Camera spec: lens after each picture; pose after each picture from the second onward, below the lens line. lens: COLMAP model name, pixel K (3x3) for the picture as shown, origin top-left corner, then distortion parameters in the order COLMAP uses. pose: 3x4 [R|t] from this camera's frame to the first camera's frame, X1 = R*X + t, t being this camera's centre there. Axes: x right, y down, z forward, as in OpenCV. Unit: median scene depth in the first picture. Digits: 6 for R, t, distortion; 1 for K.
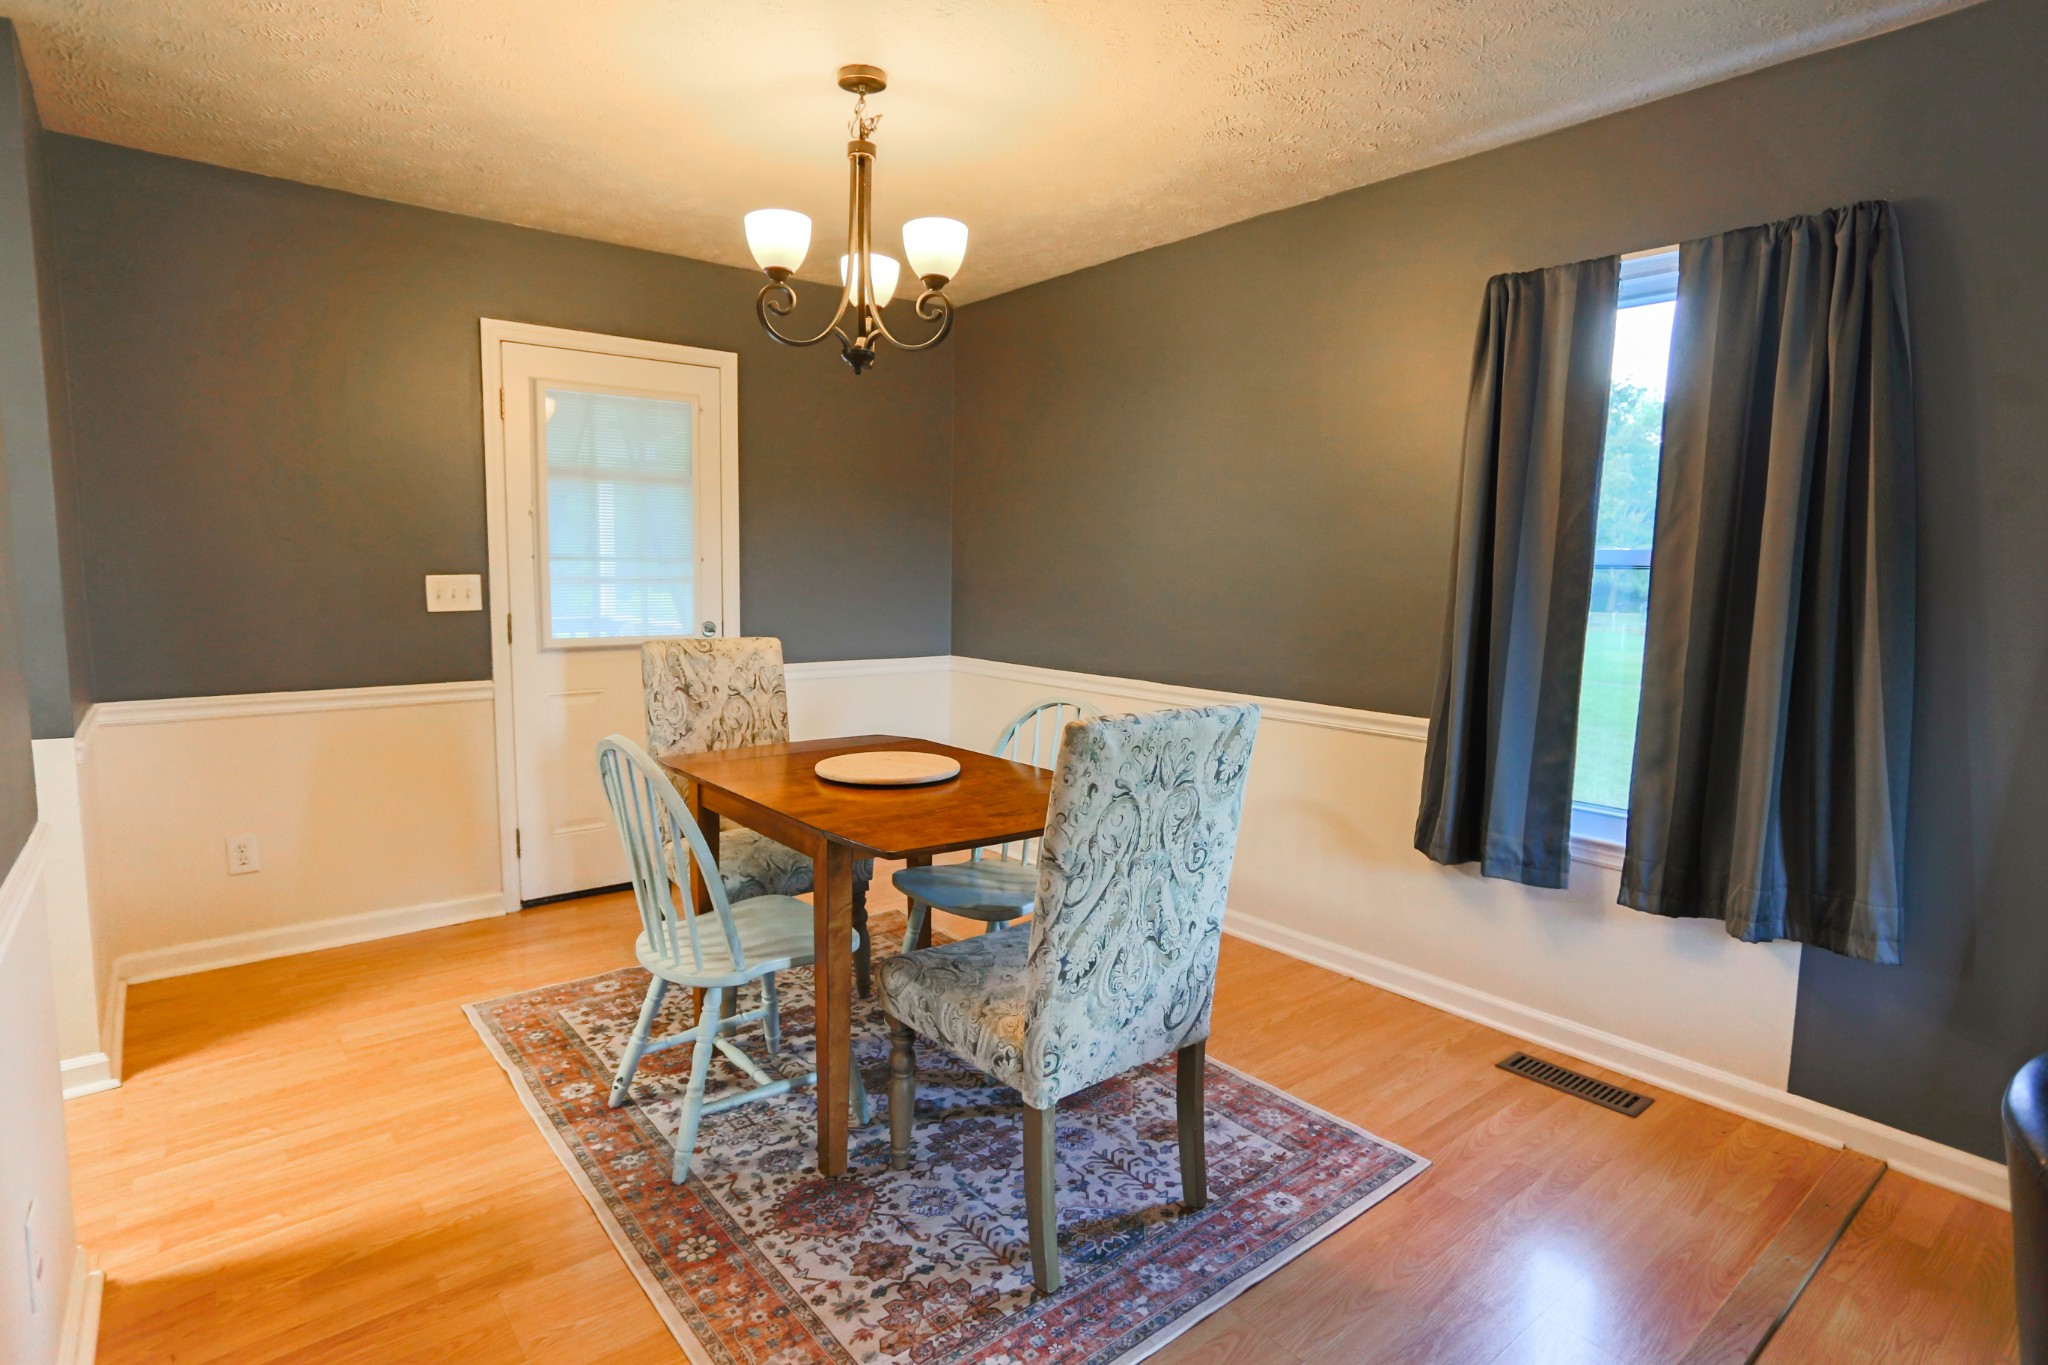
lens RADIAL K [[1052.9, 0, 1016.6], [0, 1052.9, 674.5], [0, 0, 1]] dist [-0.035907, 0.014640]
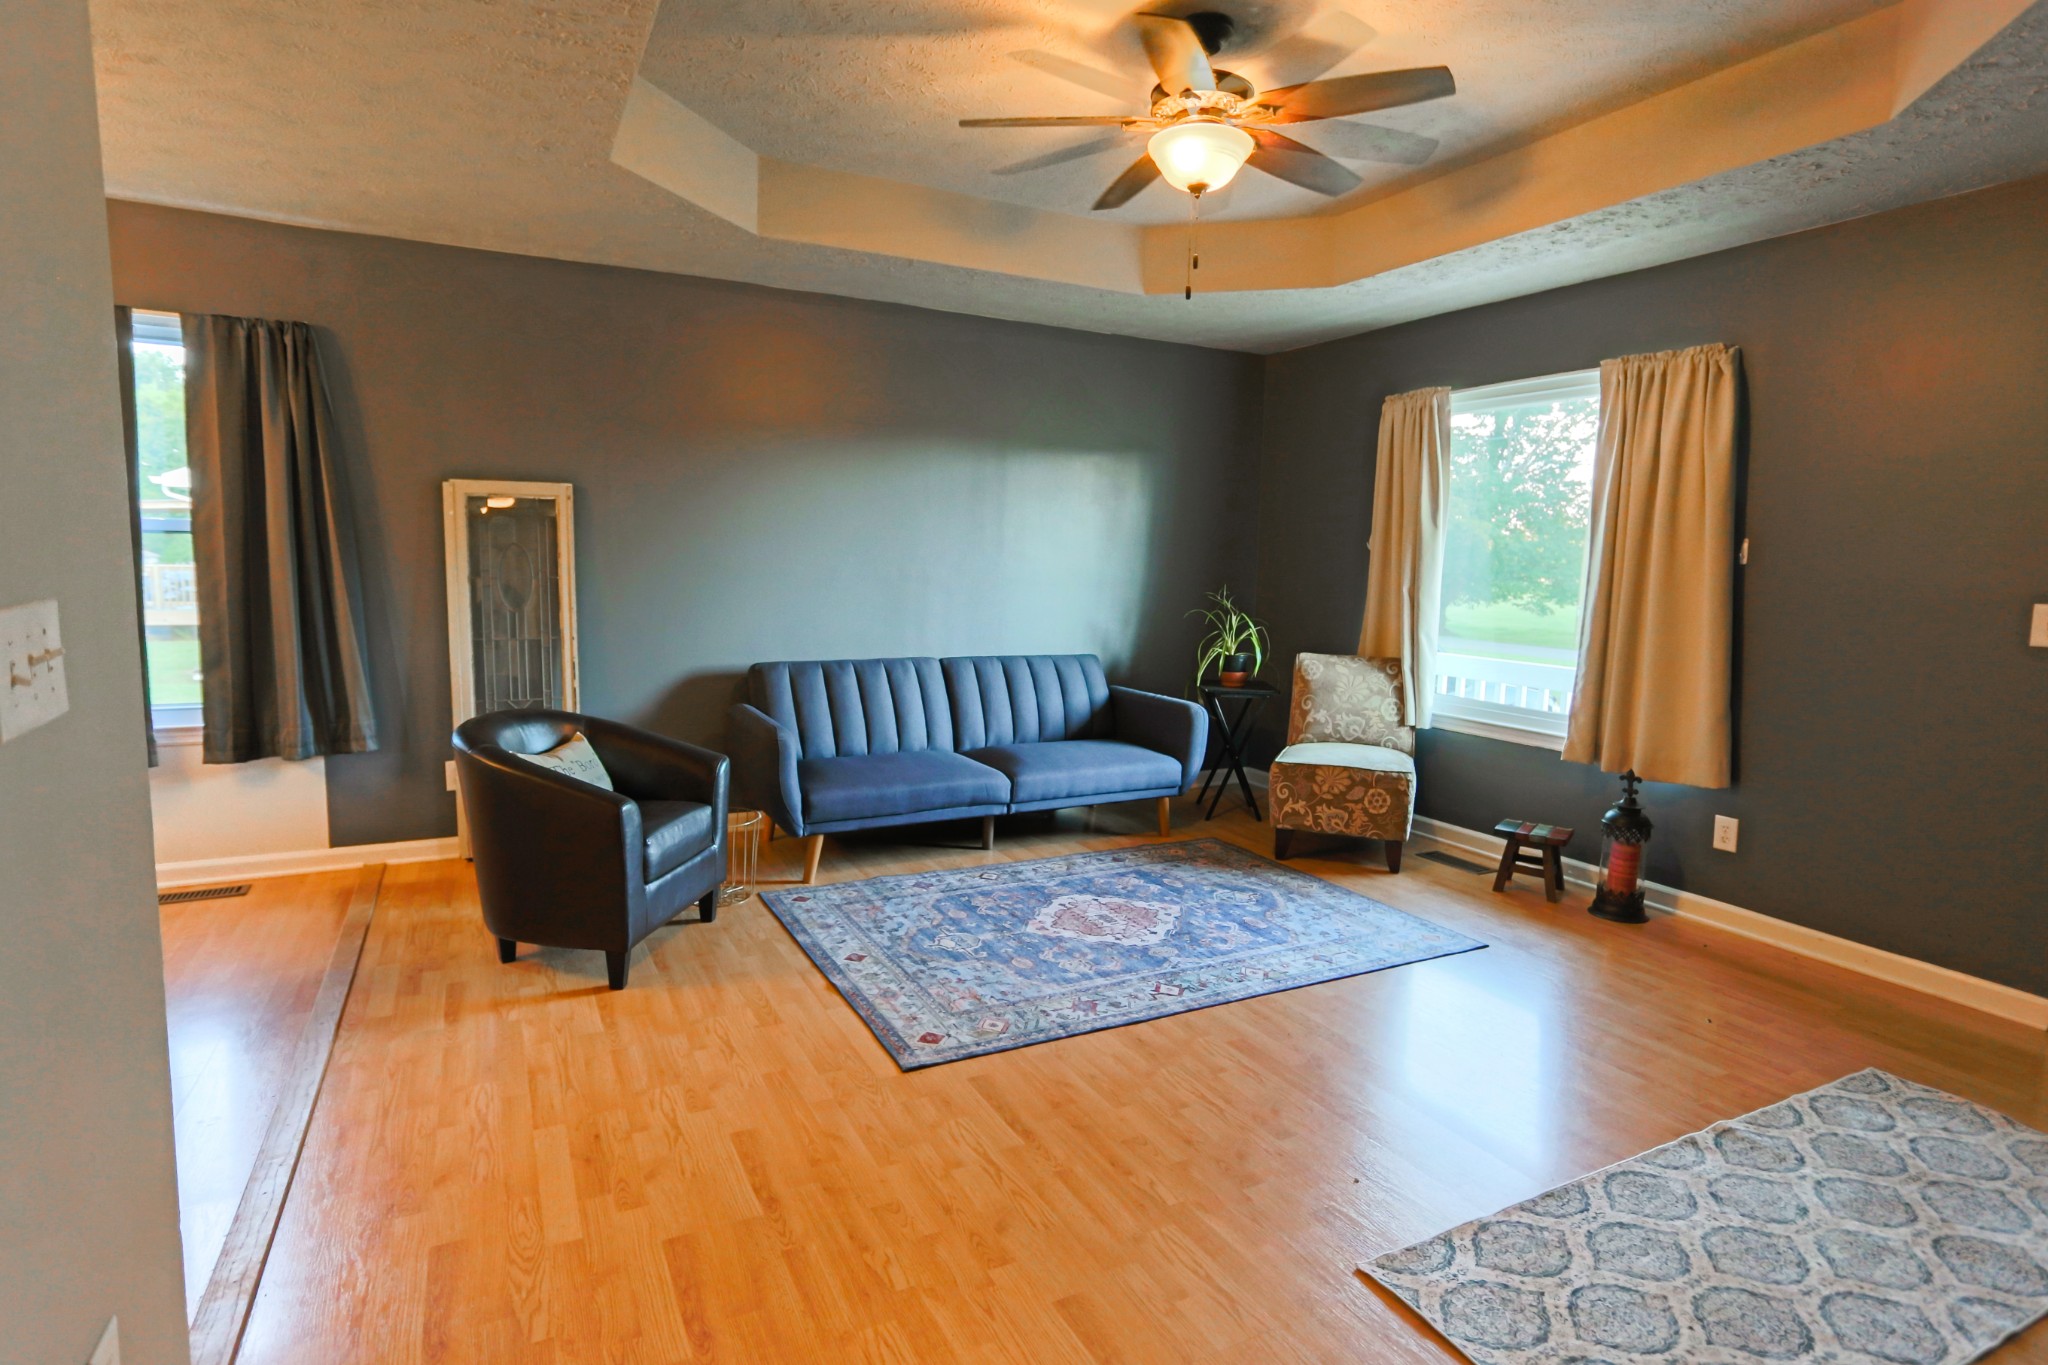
lens RADIAL K [[1052.9, 0, 1019.7], [0, 1052.9, 683.1], [0, 0, 1]] dist [-0.035907, 0.014640]
pose [[0.220610, -0.129194, 0.966768, -0.582473], [0.080310, 0.990229, 0.114003, 0.035935], [-0.972050, 0.052491, 0.228830, -0.471691]]
